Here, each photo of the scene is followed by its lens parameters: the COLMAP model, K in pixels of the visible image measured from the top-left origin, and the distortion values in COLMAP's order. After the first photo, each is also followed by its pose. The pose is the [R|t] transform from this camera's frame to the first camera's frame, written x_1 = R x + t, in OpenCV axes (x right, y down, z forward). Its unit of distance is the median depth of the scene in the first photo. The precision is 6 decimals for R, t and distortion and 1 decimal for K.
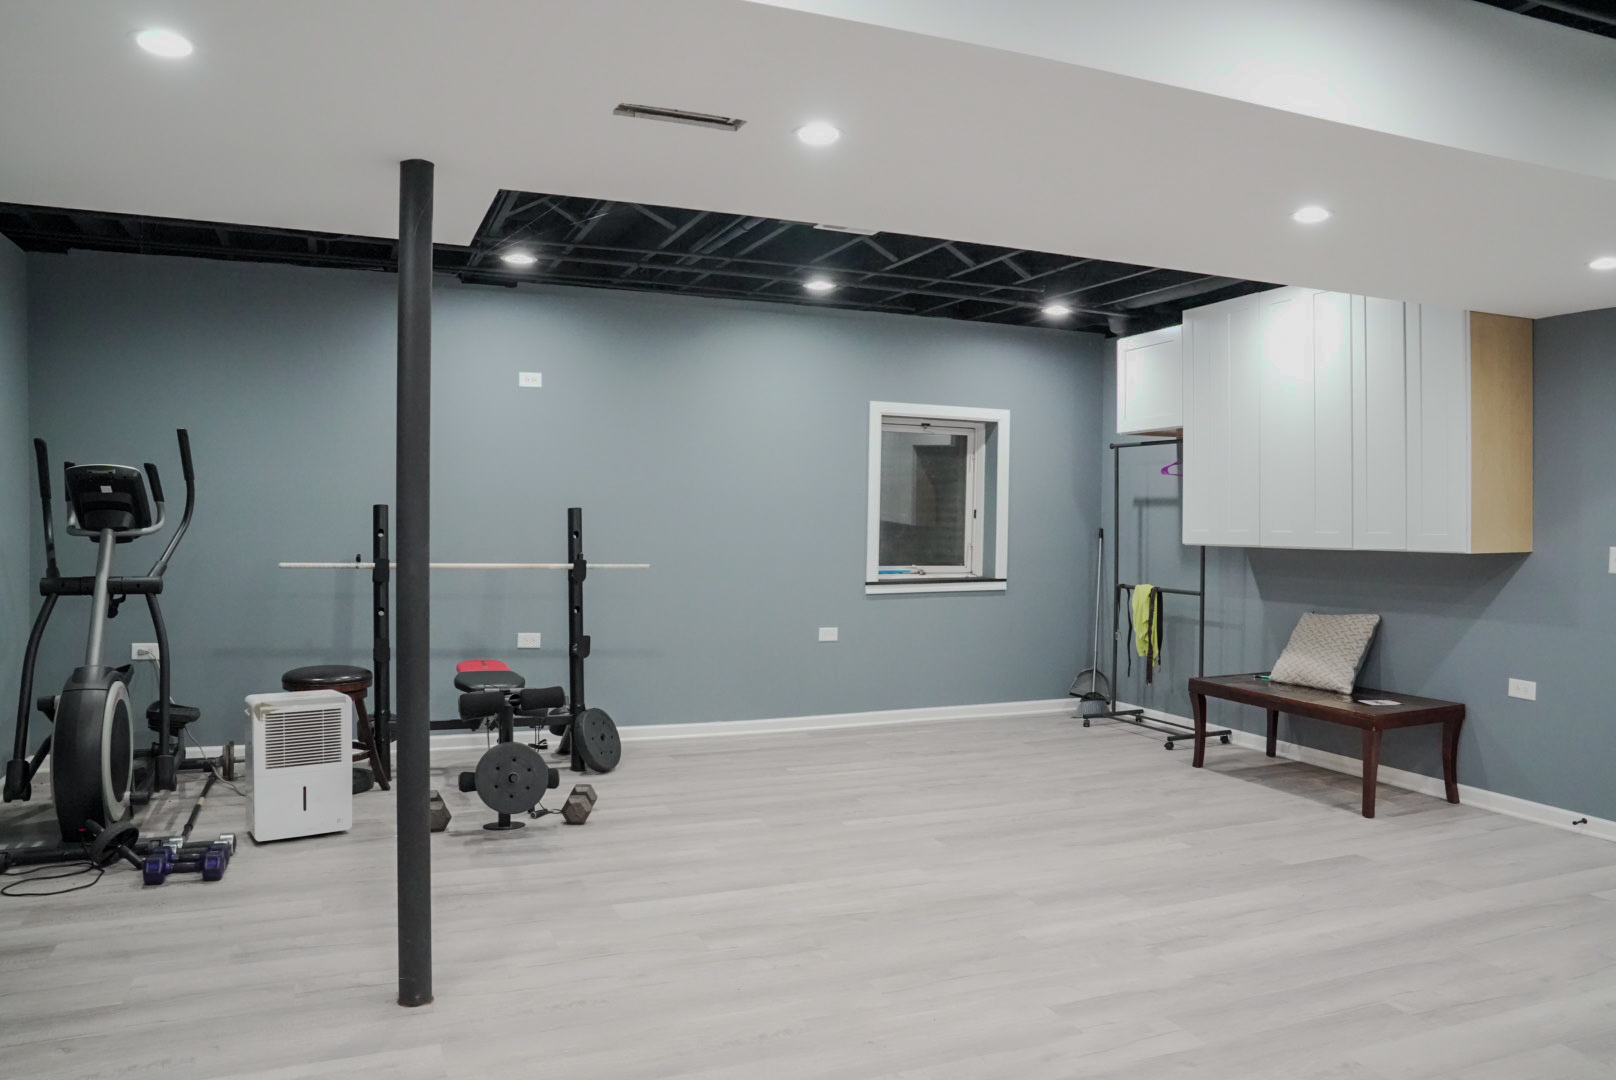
lens RADIAL K [[1151.4, 0, 800.4], [0, 1151.4, 507.9], [0, 0, 1]] dist [-0.130467, 0.108946]
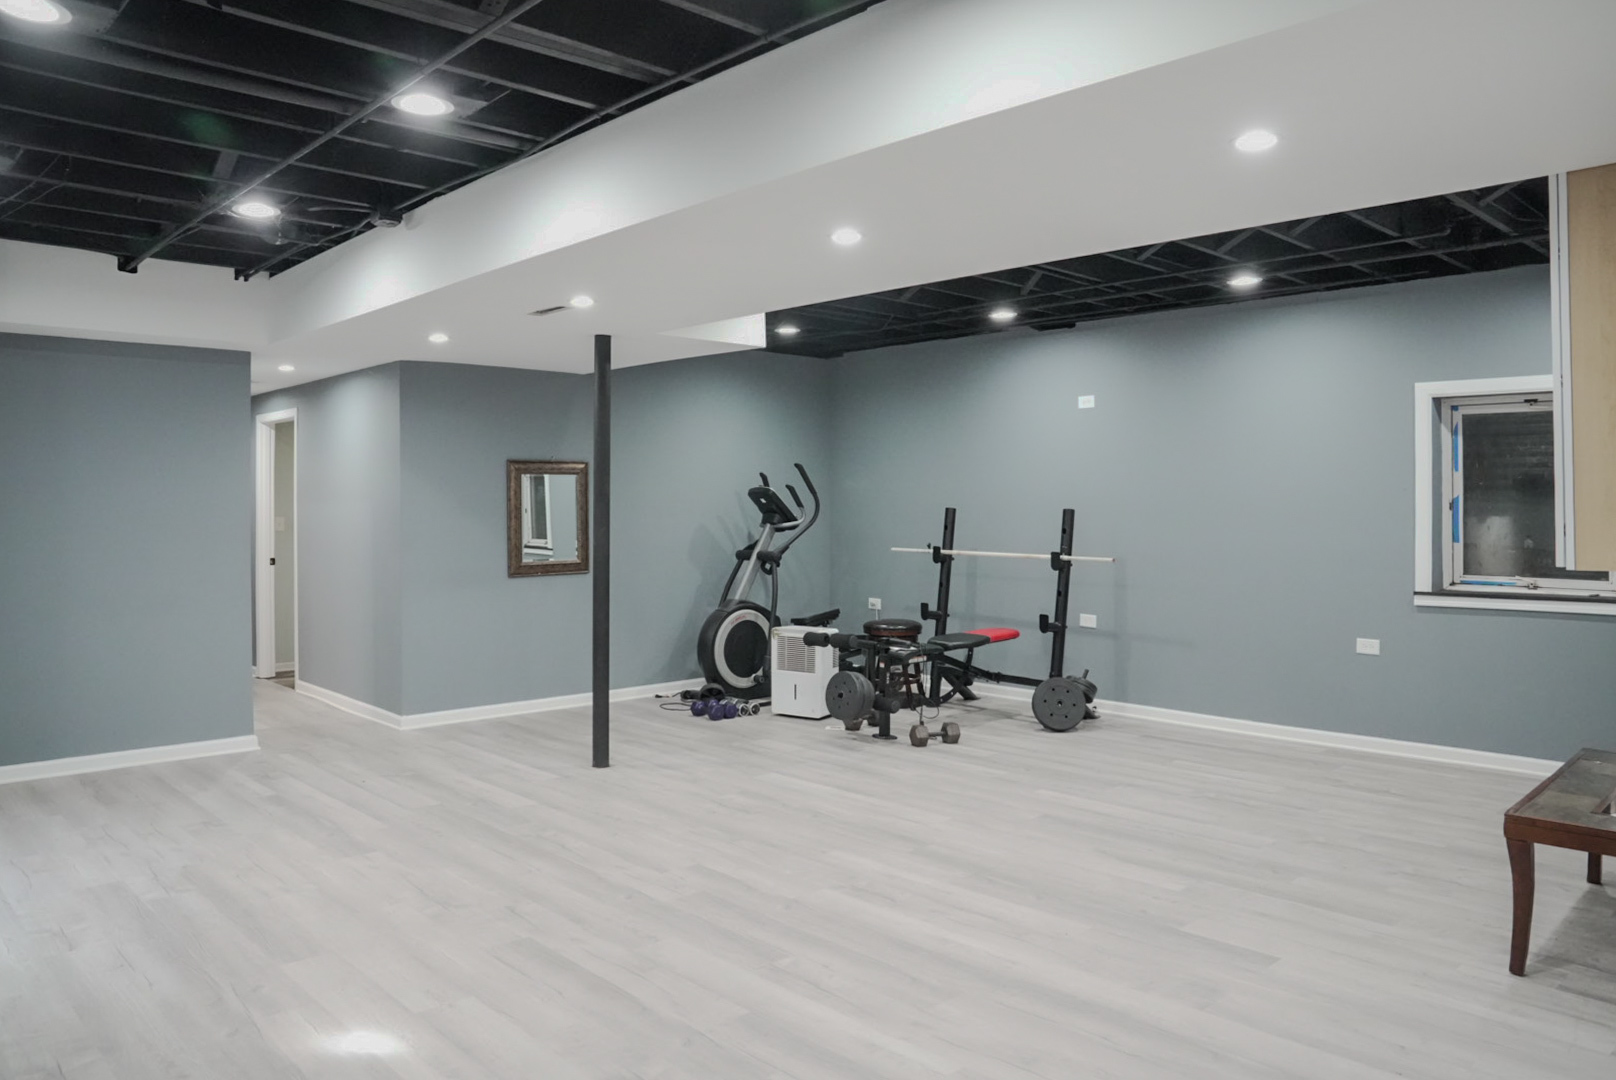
lens RADIAL K [[1151.4, 0, 800.4], [0, 1151.4, 507.9], [0, 0, 1]] dist [-0.130467, 0.108946]
pose [[0.347552, -0.008922, -0.937618, 1.054357], [0.005489, 0.999957, -0.007480, 0.007755], [0.937645, -0.002546, 0.347586, 0.414309]]
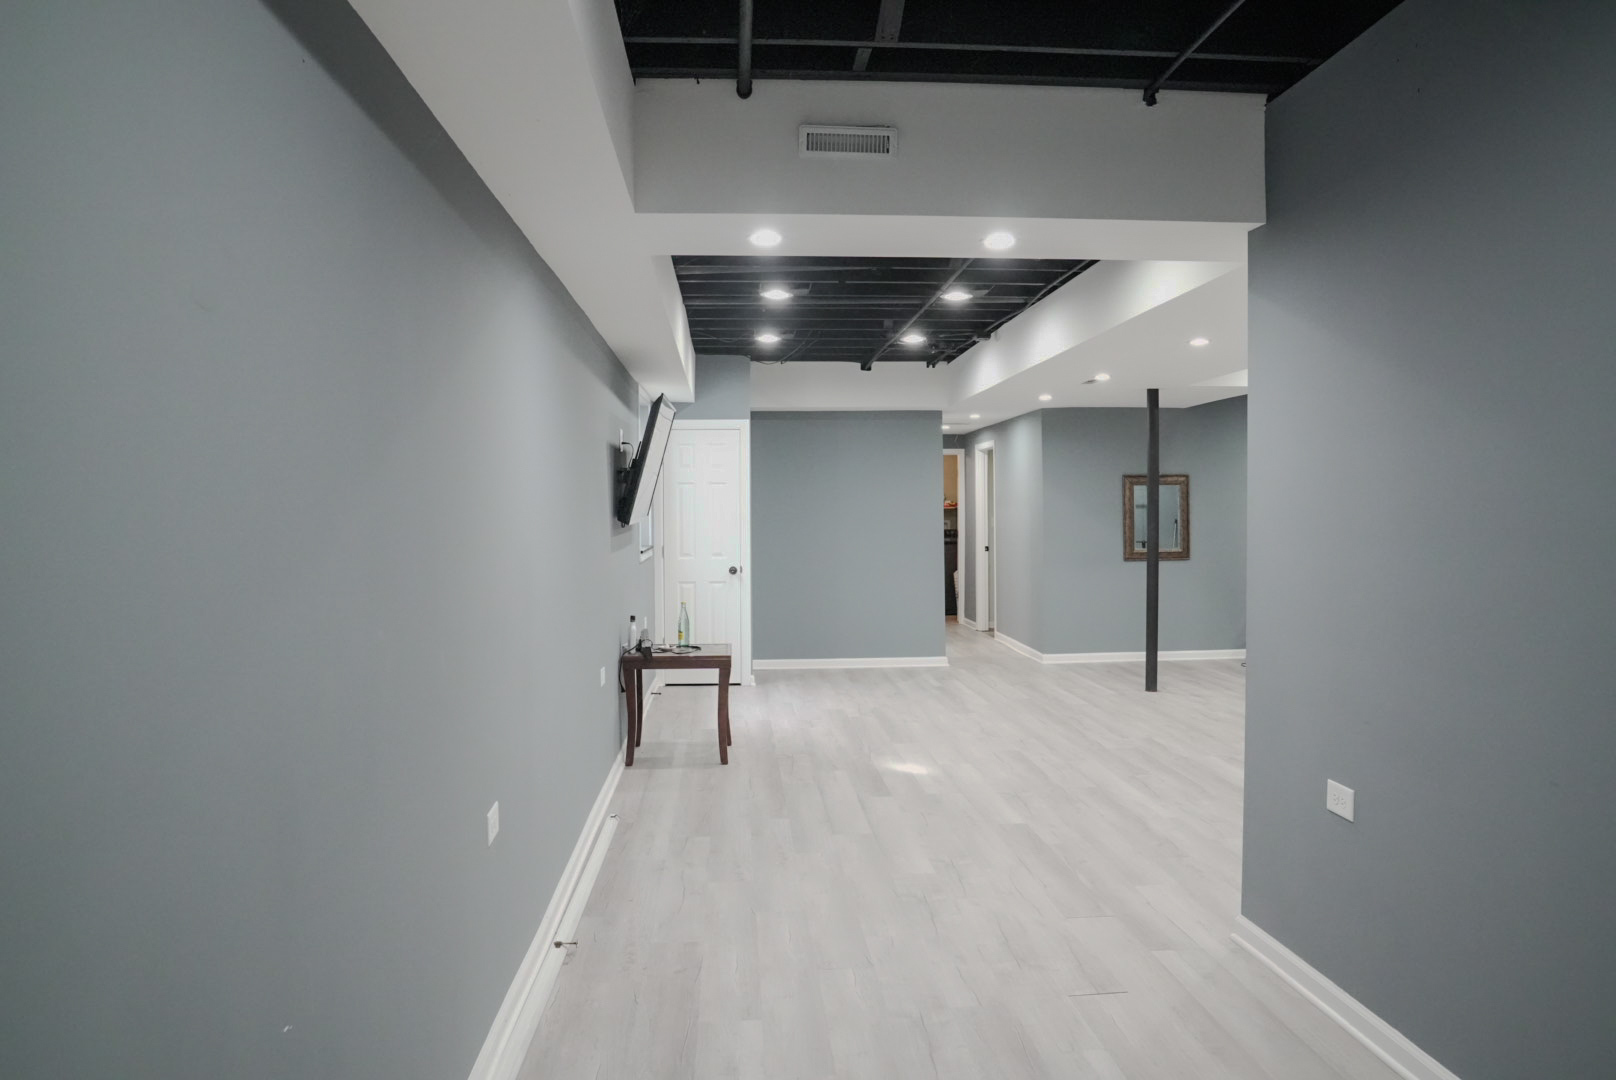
lens RADIAL K [[1151.4, 0, 800.4], [0, 1151.4, 507.9], [0, 0, 1]] dist [-0.130467, 0.108946]
pose [[-0.330735, -0.012301, -0.943643, 1.654449], [-0.002310, 0.999923, -0.012225, 0.017043], [0.943721, -0.001863, -0.330738, 0.709842]]
